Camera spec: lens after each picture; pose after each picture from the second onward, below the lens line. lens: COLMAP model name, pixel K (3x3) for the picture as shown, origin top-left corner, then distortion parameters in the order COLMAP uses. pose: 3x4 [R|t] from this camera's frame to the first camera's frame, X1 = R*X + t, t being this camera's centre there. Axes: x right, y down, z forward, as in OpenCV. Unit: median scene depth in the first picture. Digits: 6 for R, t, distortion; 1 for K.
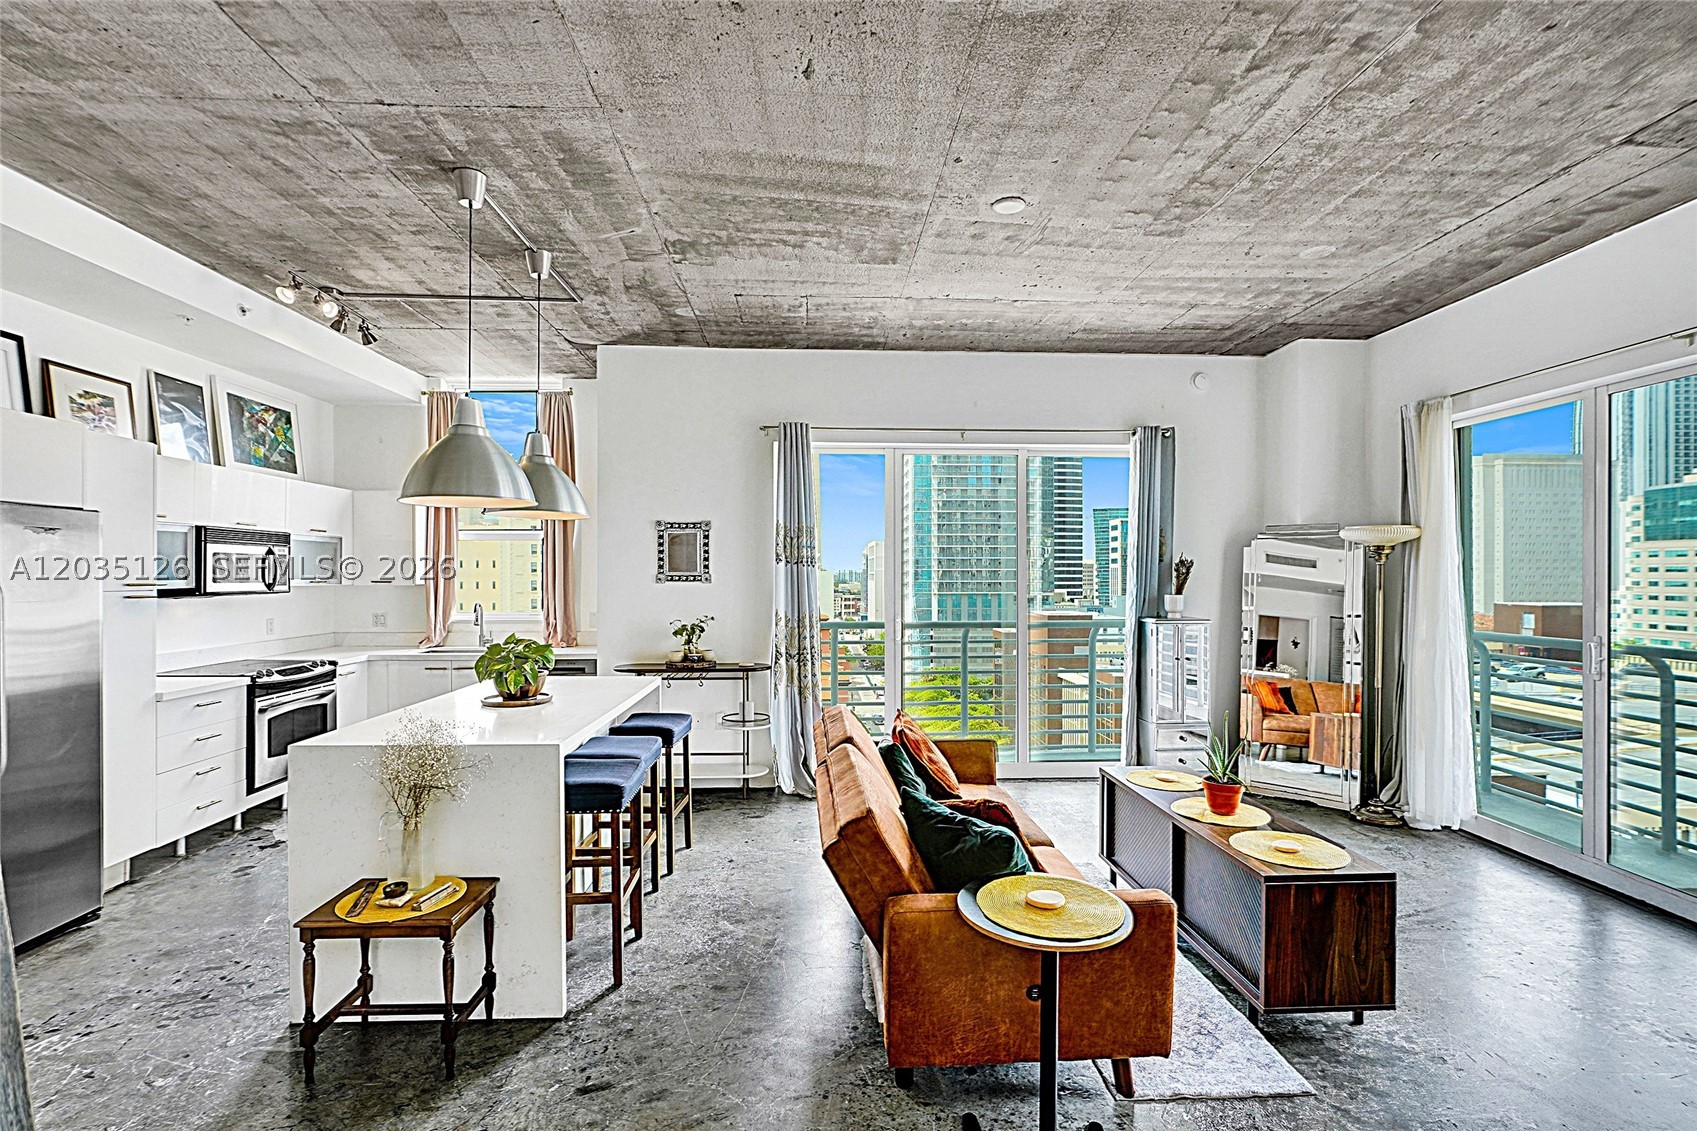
lens RADIAL K [[772.3, 0, 840.5], [0, 772.3, 575.2], [0, 0, 1]] dist [-0.018351, 0.007971]
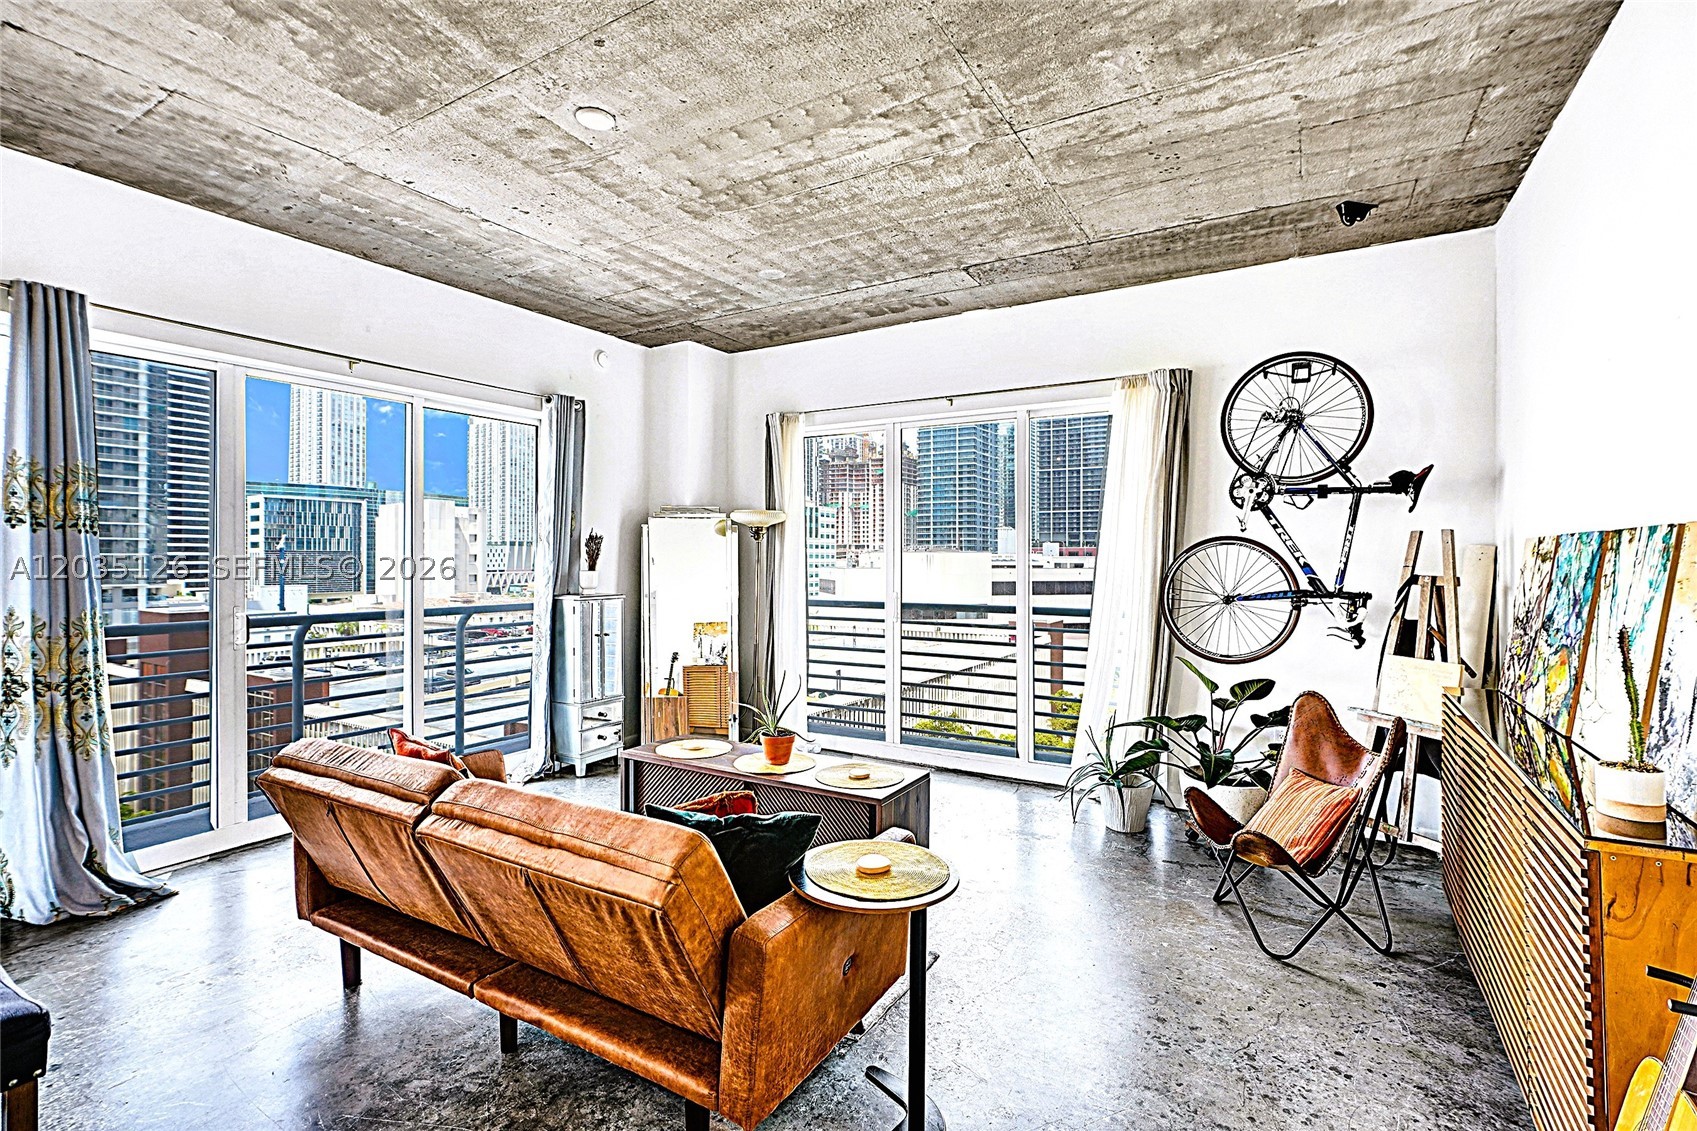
lens RADIAL K [[784.8, 0, 848.5], [0, 784.8, 565.5], [0, 0, 1]] dist [-0.020113, 0.009406]
pose [[0.547402, -0.009148, 0.836820, -0.258970], [-0.000097, 0.999940, 0.010995, 0.008116], [-0.836870, -0.006100, 0.547368, 0.199699]]
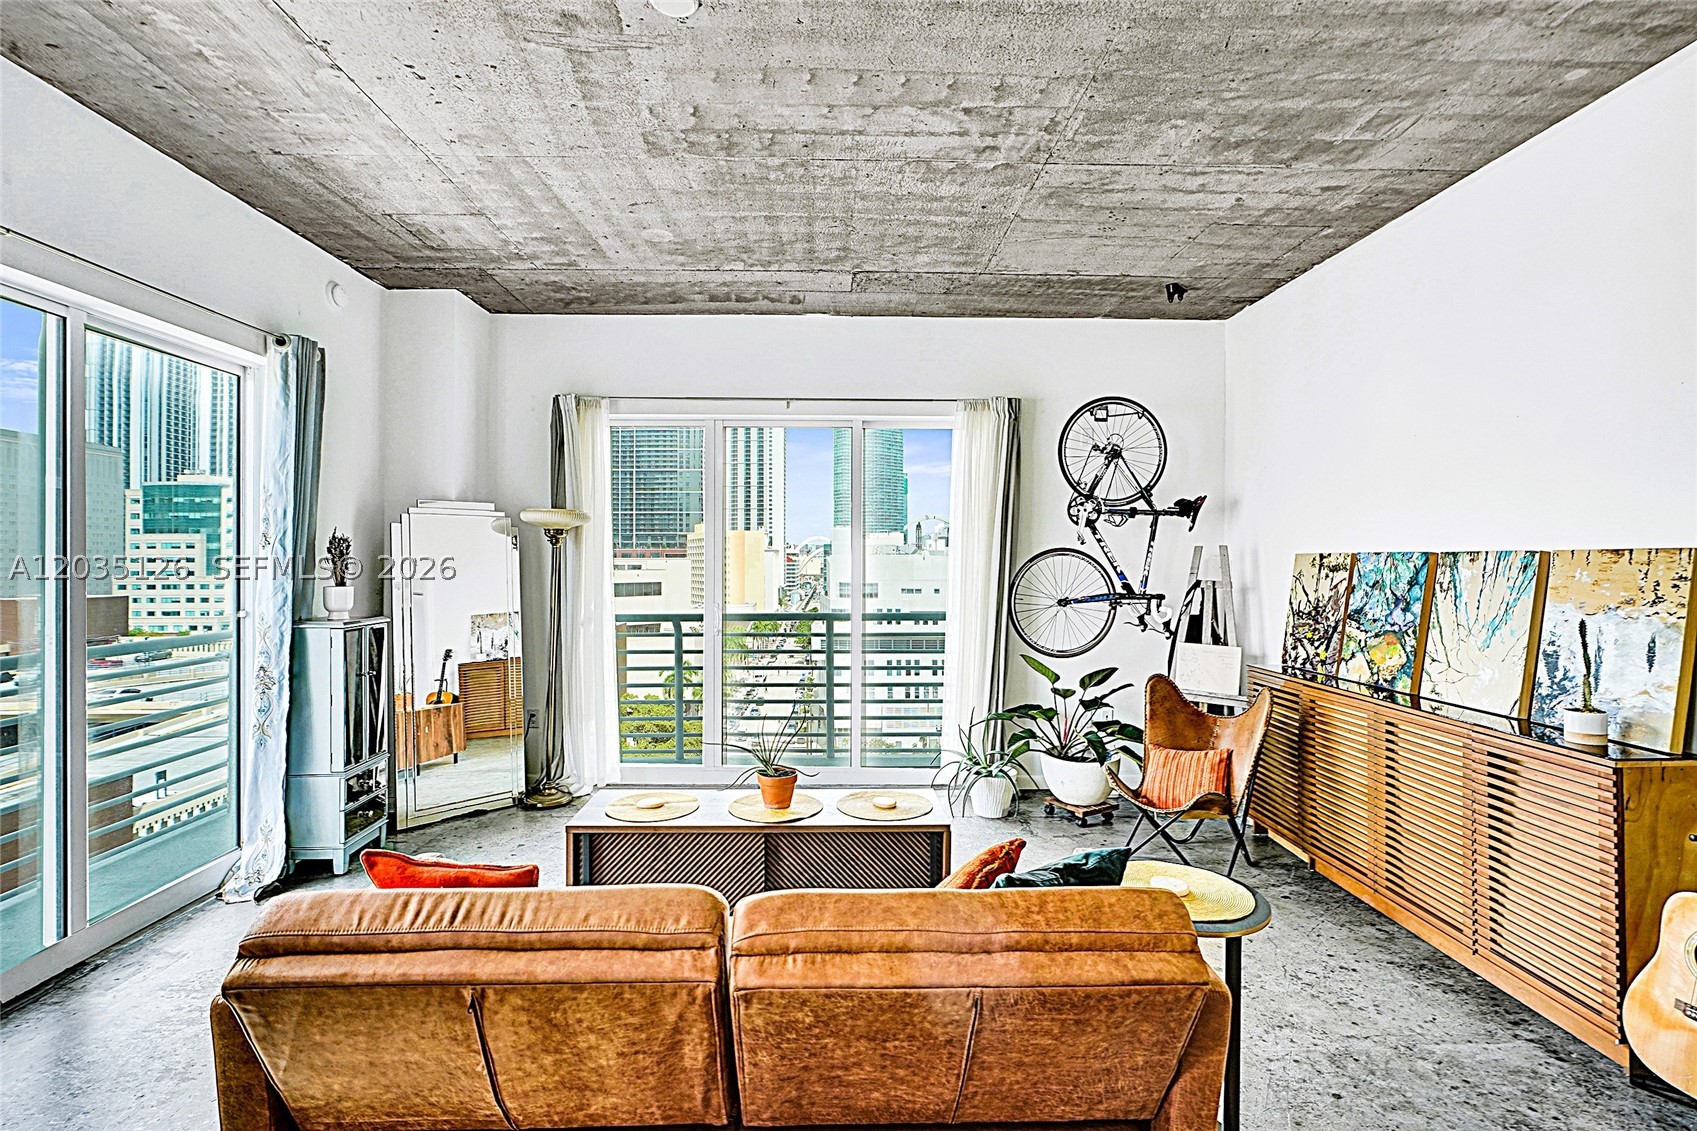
lens RADIAL K [[784.8, 0, 848.5], [0, 784.8, 565.5], [0, 0, 1]] dist [-0.020113, 0.009406]
pose [[0.017543, -0.008960, 0.999806, -0.320379], [-0.001292, 0.999959, 0.008984, -0.001379], [-0.999845, -0.001450, 0.017531, 0.597234]]
